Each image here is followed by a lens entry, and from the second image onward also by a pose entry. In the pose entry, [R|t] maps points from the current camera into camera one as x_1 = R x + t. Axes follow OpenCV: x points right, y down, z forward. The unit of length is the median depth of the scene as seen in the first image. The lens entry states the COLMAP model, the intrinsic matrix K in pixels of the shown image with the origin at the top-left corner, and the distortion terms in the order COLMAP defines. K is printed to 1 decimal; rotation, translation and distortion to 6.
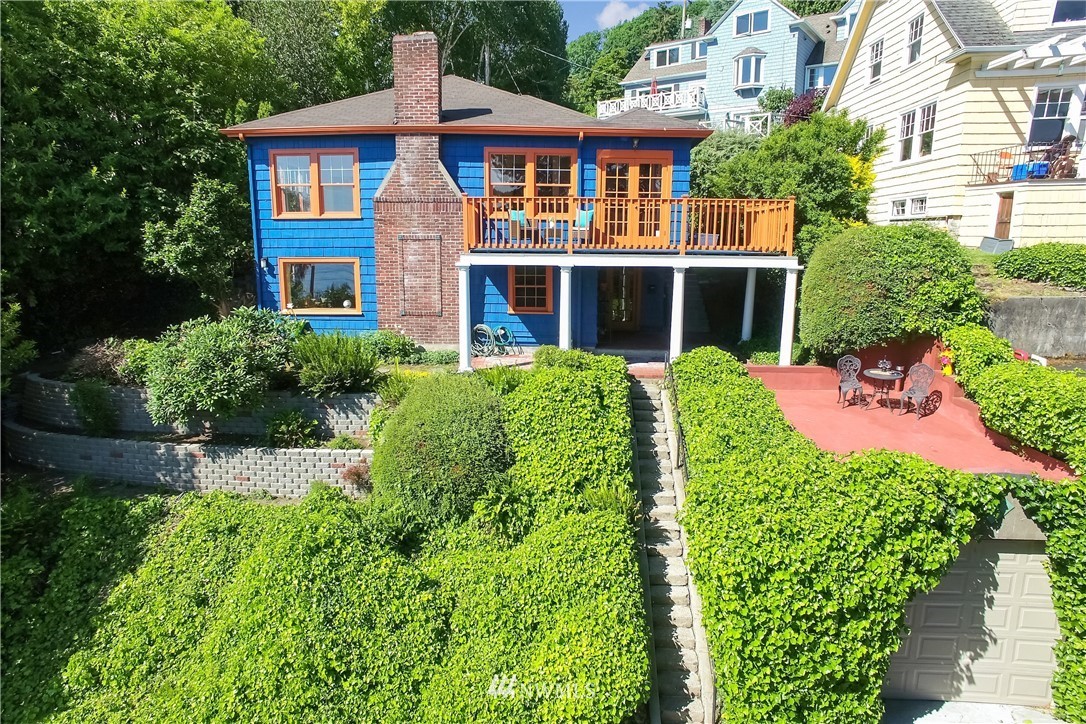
lens RADIAL K [[629.7, 0, 543.0], [0, 629.7, 362.0], [0, 0, 1]] dist [-0.089025, 0.068492]
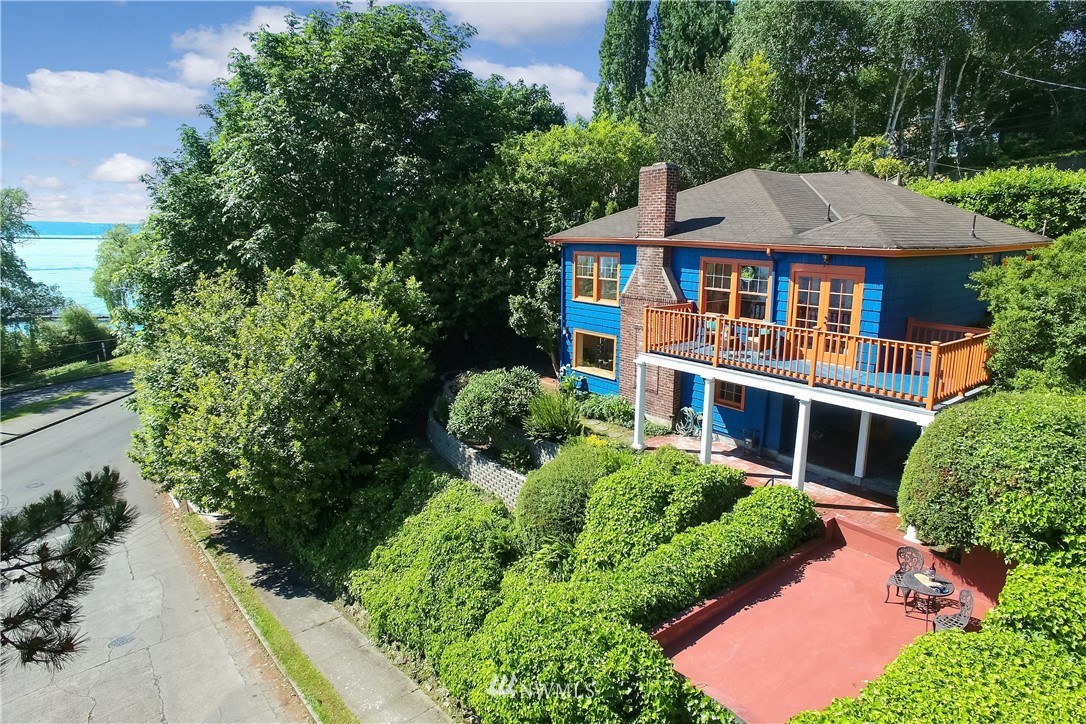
lens RADIAL K [[629.7, 0, 543.0], [0, 629.7, 362.0], [0, 0, 1]] dist [-0.089025, 0.068492]
pose [[0.645074, 0.153443, -0.748555, 0.601118], [-0.146221, 0.986315, 0.076173, -0.199058], [0.749999, 0.060318, 0.658683, 0.045528]]
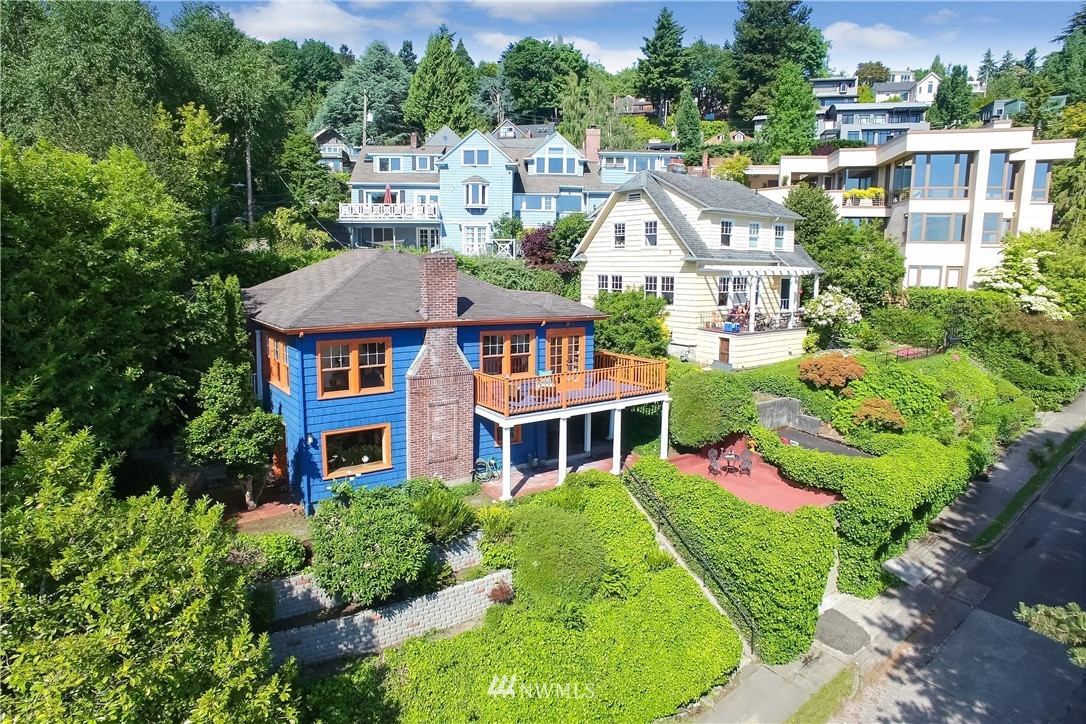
lens RADIAL K [[629.7, 0, 543.0], [0, 629.7, 362.0], [0, 0, 1]] dist [-0.089025, 0.068492]
pose [[0.790933, -0.087899, 0.605557, -0.822068], [0.111866, 0.993722, -0.001868, -0.259293], [-0.601591, 0.069219, 0.795800, -0.173624]]
